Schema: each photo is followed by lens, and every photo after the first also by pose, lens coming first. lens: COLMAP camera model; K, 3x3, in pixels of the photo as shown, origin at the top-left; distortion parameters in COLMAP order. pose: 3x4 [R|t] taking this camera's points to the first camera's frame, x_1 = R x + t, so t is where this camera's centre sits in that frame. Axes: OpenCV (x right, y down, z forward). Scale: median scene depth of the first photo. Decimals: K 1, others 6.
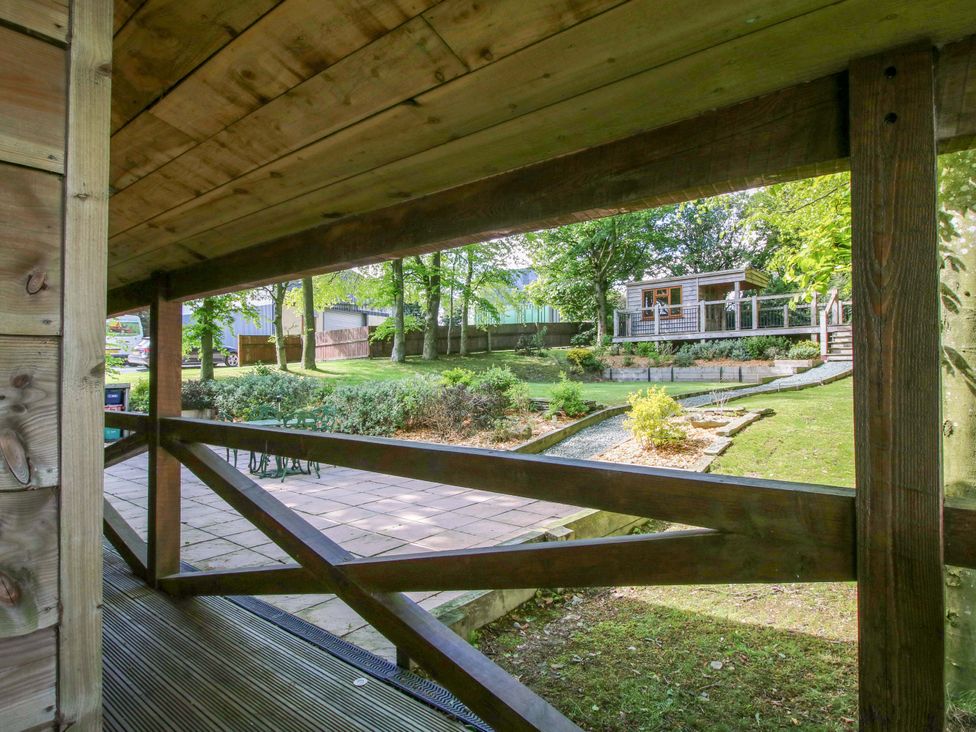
lens RADIAL K [[495.5, 0, 484.3], [0, 495.5, 358.2], [0, 0, 1]] dist [0.001747, -0.011916]
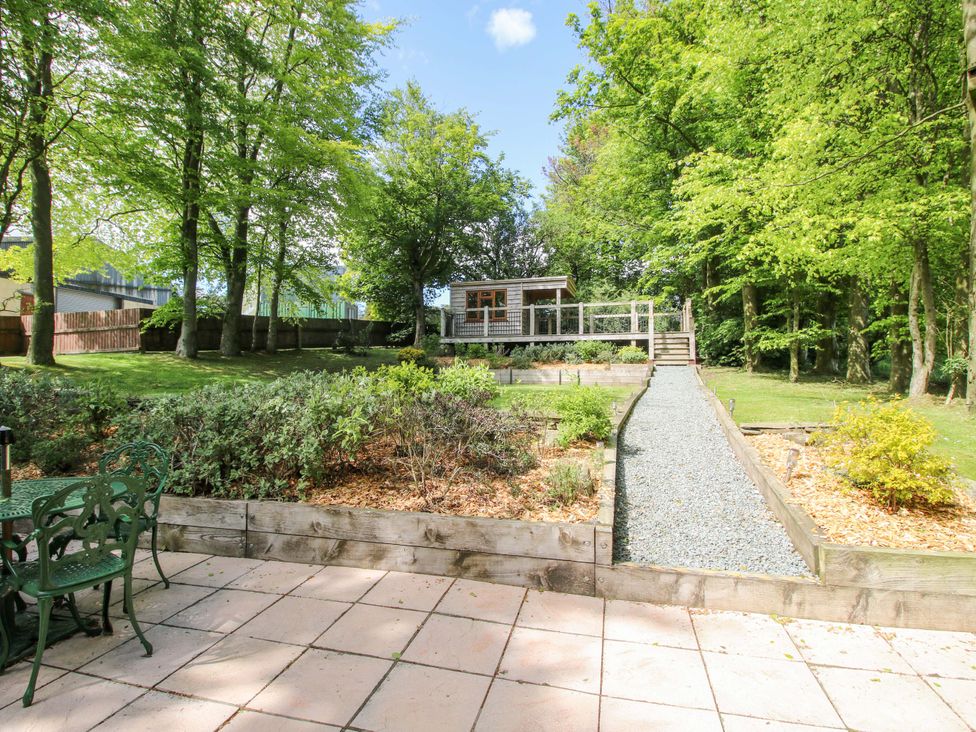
lens RADIAL K [[495.5, 0, 484.3], [0, 495.5, 358.2], [0, 0, 1]] dist [0.001747, -0.011916]
pose [[0.917206, 0.022629, 0.397770, -0.049531], [-0.021041, 0.999744, -0.008358, 0.004472], [-0.397857, -0.000704, 0.917447, 0.110222]]
